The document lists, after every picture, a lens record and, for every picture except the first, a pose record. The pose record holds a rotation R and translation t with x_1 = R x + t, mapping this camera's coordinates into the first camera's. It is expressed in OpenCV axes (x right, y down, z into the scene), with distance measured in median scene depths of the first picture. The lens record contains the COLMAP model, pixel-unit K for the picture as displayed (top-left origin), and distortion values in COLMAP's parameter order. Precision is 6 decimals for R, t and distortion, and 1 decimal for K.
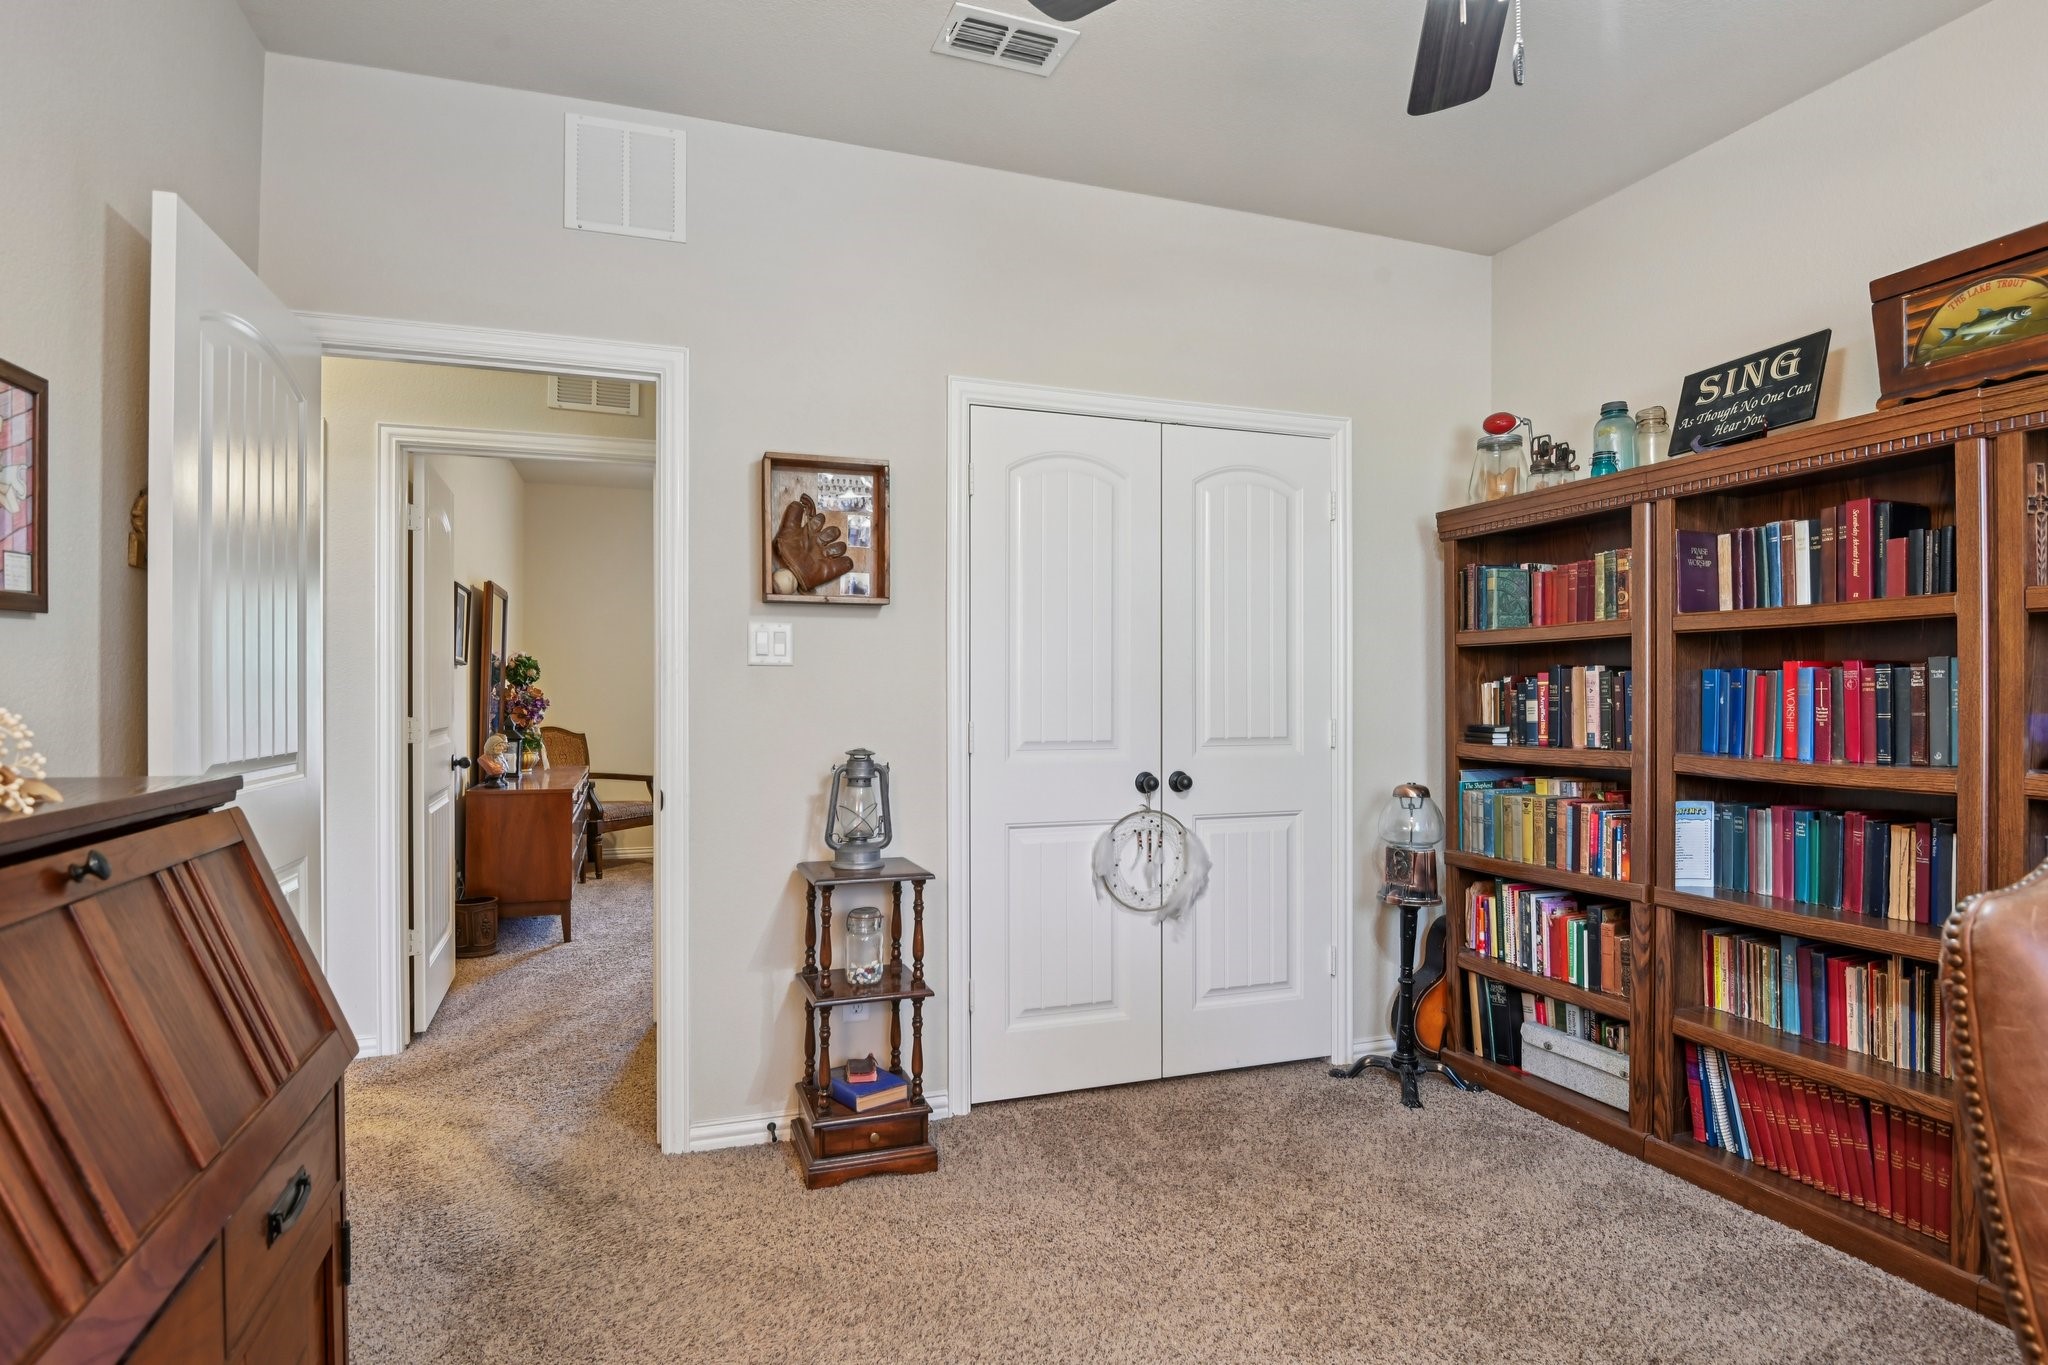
lens RADIAL K [[1112.5, 0, 1022.5], [0, 1112.5, 686.5], [0, 0, 1]] dist [-0.000556, -0.000557]
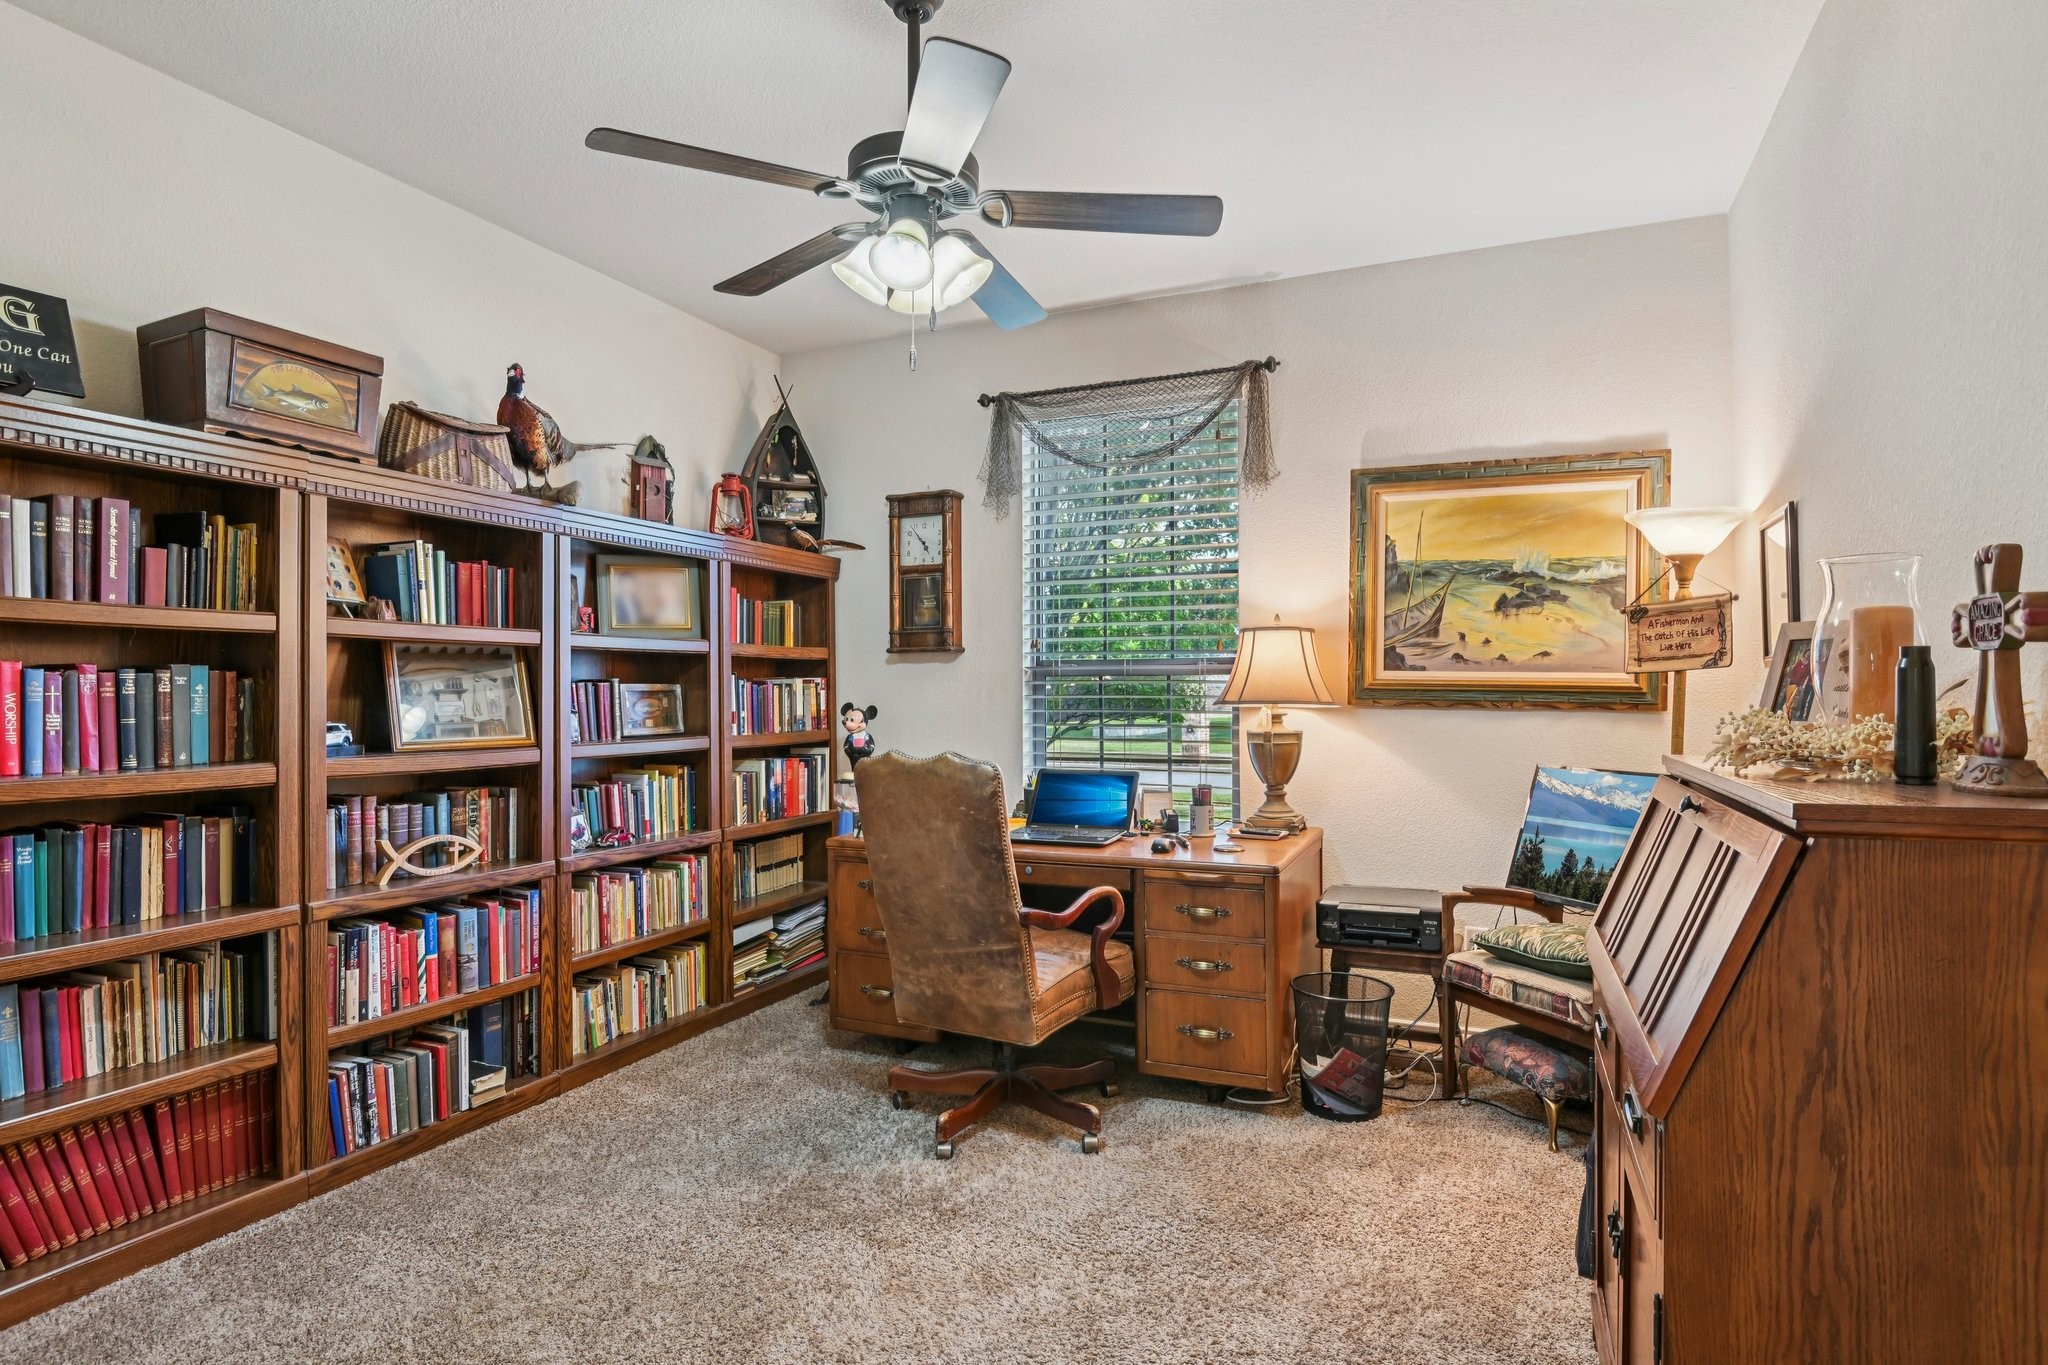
lens RADIAL K [[1054.1, 0, 1019.4], [0, 1054.1, 693.4], [0, 0, 1]] dist [-0.001622, -0.000107]
pose [[-0.723038, 0.010620, 0.690727, -0.458983], [0.003275, 0.999923, -0.011945, 0.015619], [-0.690800, -0.006375, -0.723017, 1.138920]]
